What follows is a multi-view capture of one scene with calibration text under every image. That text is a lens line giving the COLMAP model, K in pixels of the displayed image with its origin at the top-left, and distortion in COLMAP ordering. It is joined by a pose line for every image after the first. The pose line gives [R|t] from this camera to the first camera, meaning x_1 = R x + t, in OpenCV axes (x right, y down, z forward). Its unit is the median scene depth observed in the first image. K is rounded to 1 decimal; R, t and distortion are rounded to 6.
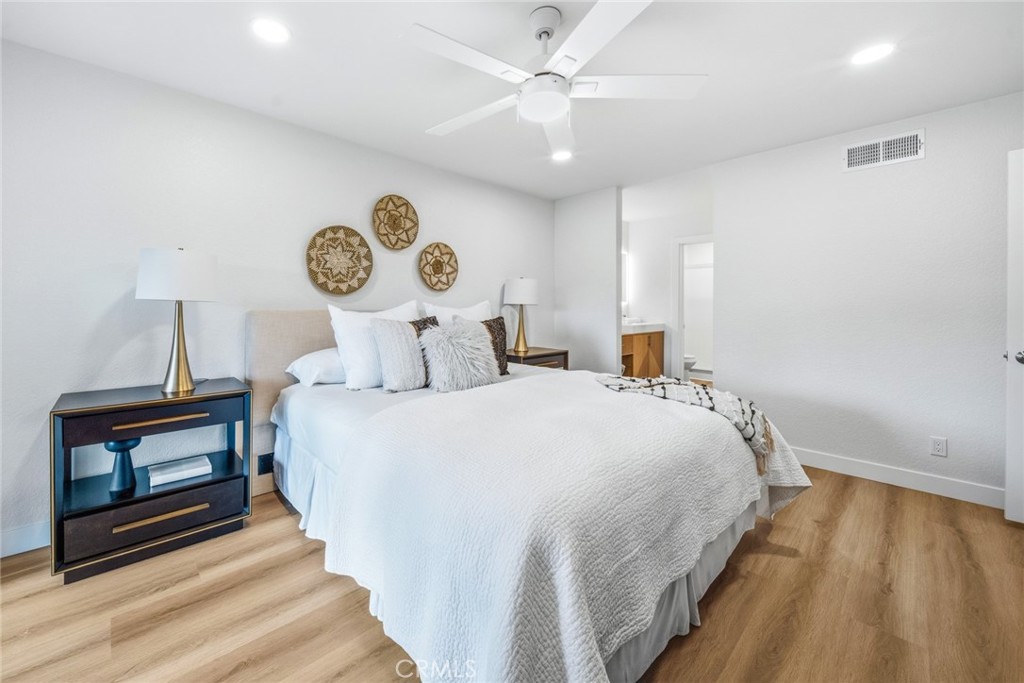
lens RADIAL K [[394.8, 0, 485.9], [0, 394.8, 300.2], [0, 0, 1]] dist [0.003542, -0.004911]
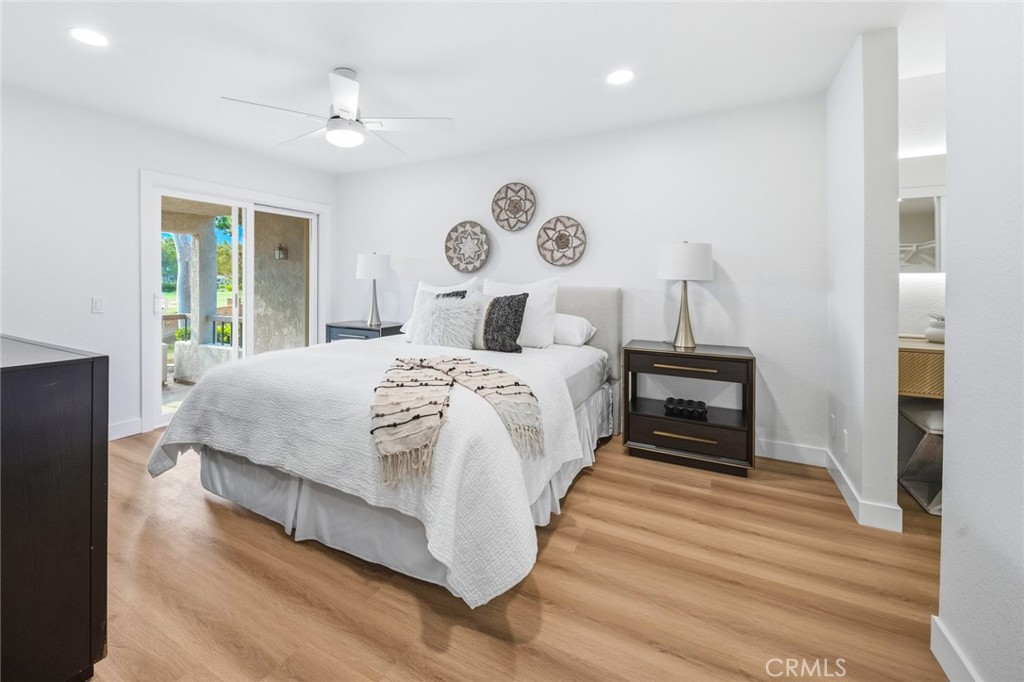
lens RADIAL K [[441.8, 0, 471.6], [0, 441.8, 281.9], [0, 0, 1]] dist [0.020754, -0.000165]
pose [[0.299654, 0.008330, -0.954012, 0.942750], [0.018186, 0.999730, 0.014442, -0.005116], [0.953875, -0.021677, 0.299421, 0.514294]]
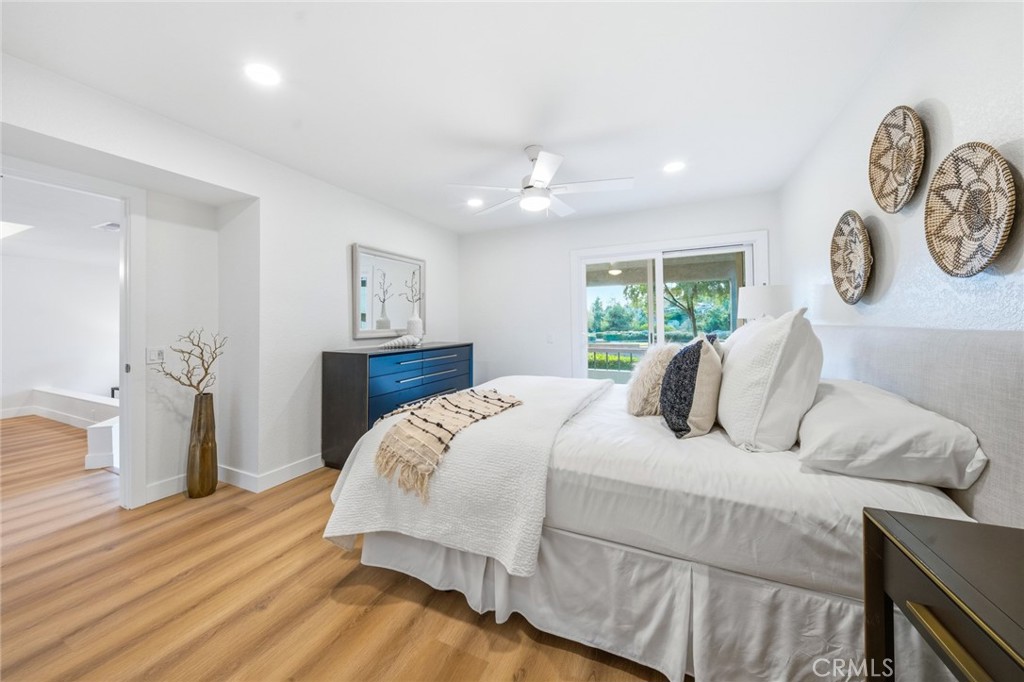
lens RADIAL K [[394.8, 0, 472.9], [0, 394.8, 317.9], [0, 0, 1]] dist [0.003542, -0.004911]
pose [[-0.947820, 0.008312, -0.318696, 0.485310], [0.020444, 0.999187, -0.034741, 0.019685], [0.318148, -0.039443, -0.947220, 1.327206]]
